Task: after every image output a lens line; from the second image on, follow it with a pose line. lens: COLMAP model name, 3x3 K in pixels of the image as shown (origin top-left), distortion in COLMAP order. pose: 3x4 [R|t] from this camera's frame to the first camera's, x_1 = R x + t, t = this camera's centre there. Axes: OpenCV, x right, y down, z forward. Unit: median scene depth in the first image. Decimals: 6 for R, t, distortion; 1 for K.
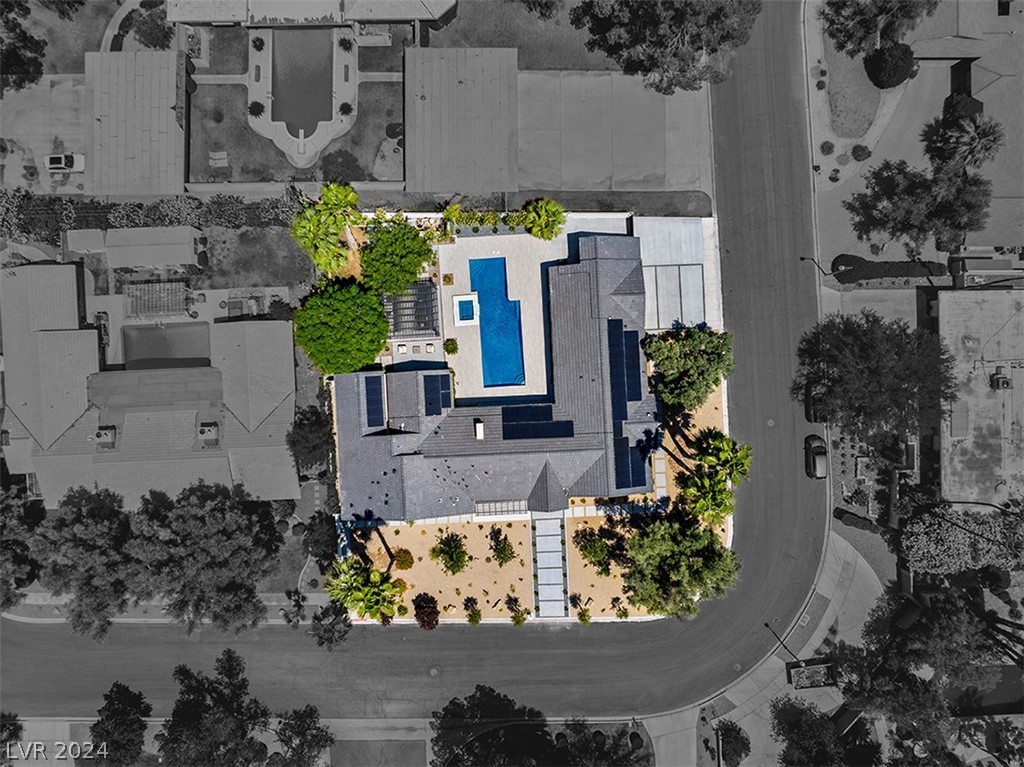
lens RADIAL K [[719.0, 0, 514.8], [0, 719.0, 379.9], [0, 0, 1]] dist [-0.037261, 0.002683]
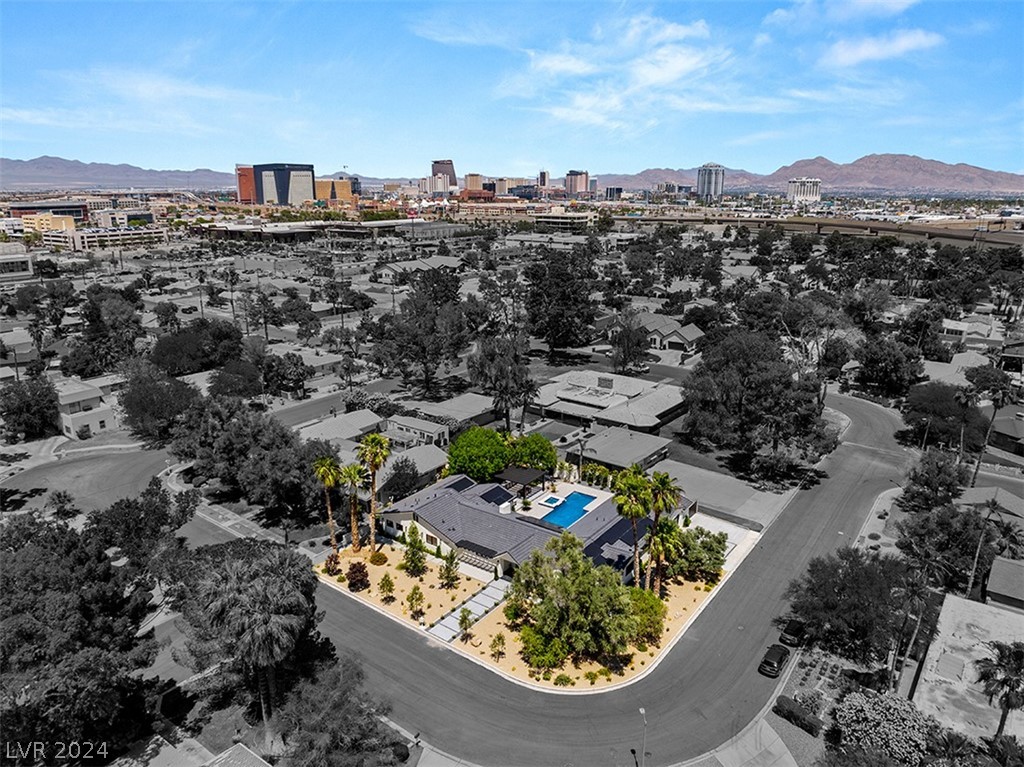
lens RADIAL K [[719.0, 0, 514.8], [0, 719.0, 379.9], [0, 0, 1]] dist [-0.037261, 0.002683]
pose [[0.784066, 0.161055, -0.599418, 0.646059], [-0.620672, 0.207412, -0.756139, 0.914367], [0.002546, 0.964905, 0.262587, 0.429478]]
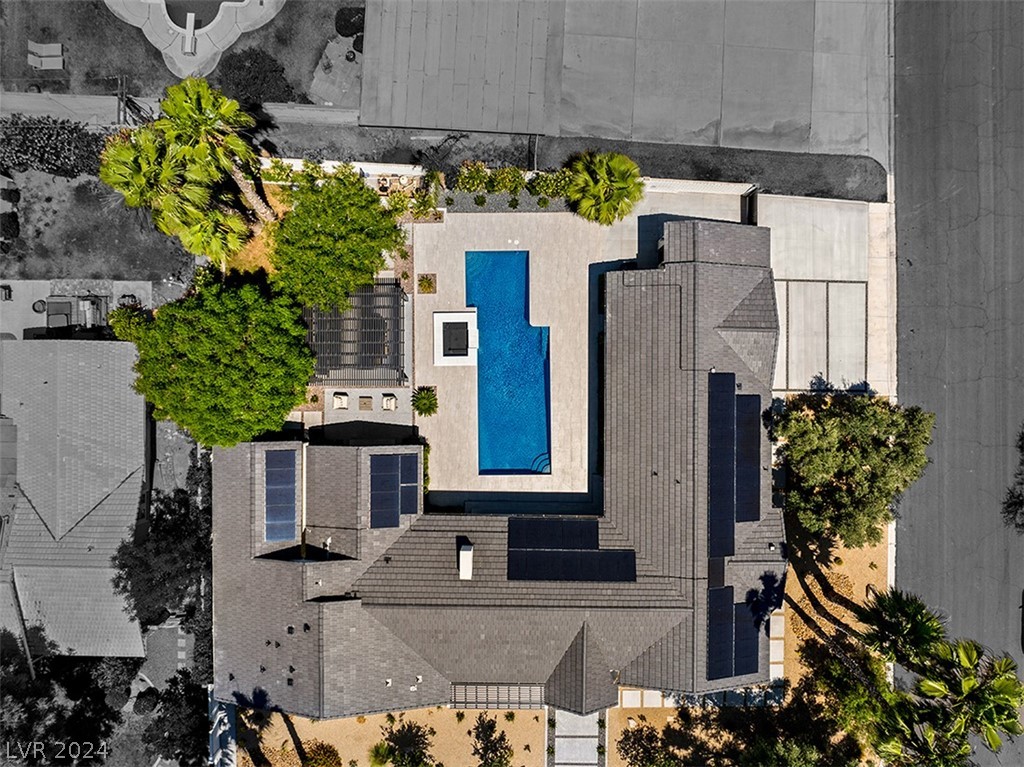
lens RADIAL K [[719.0, 0, 514.8], [0, 719.0, 379.9], [0, 0, 1]] dist [-0.037261, 0.002683]
pose [[0.998435, 0.055688, -0.005228, -0.015684], [-0.055720, 0.998428, -0.006125, -0.063715], [0.004879, 0.006407, 0.999968, 0.427129]]
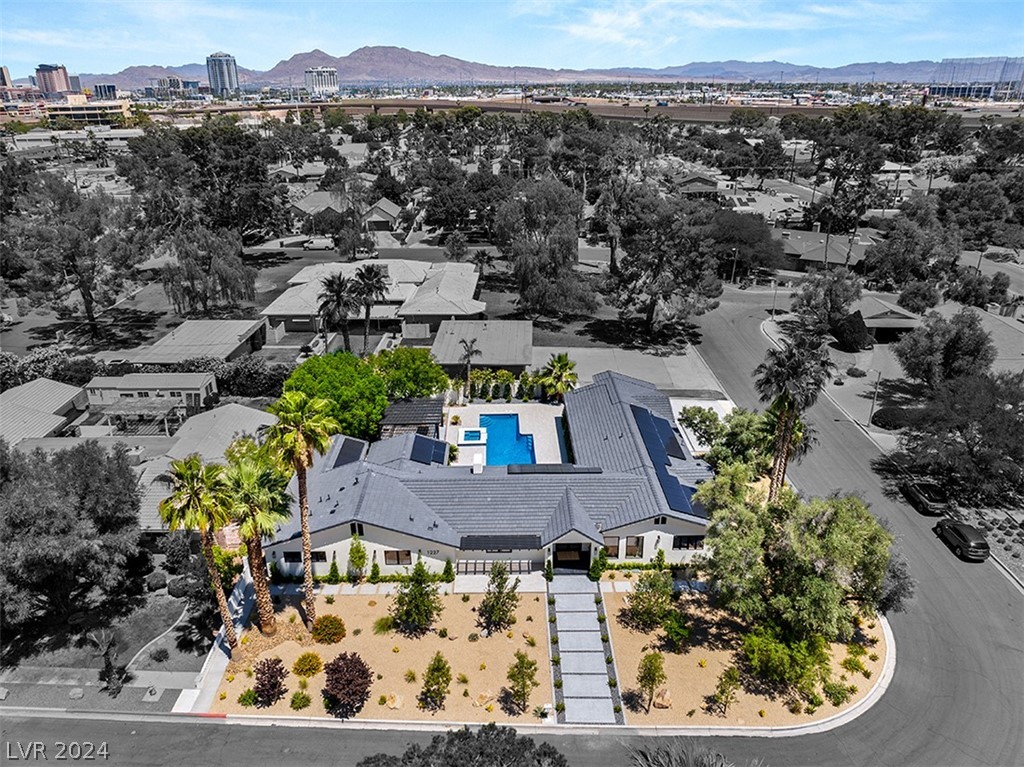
lens RADIAL K [[727.7, 0, 505.7], [0, 727.7, 383.7], [0, 0, 1]] dist [-0.031944, 0.001989]
pose [[0.998862, 0.002438, -0.047640, 0.016461], [-0.044794, 0.391309, -0.919168, 0.707226], [0.016401, 0.920256, 0.390973, 0.587956]]
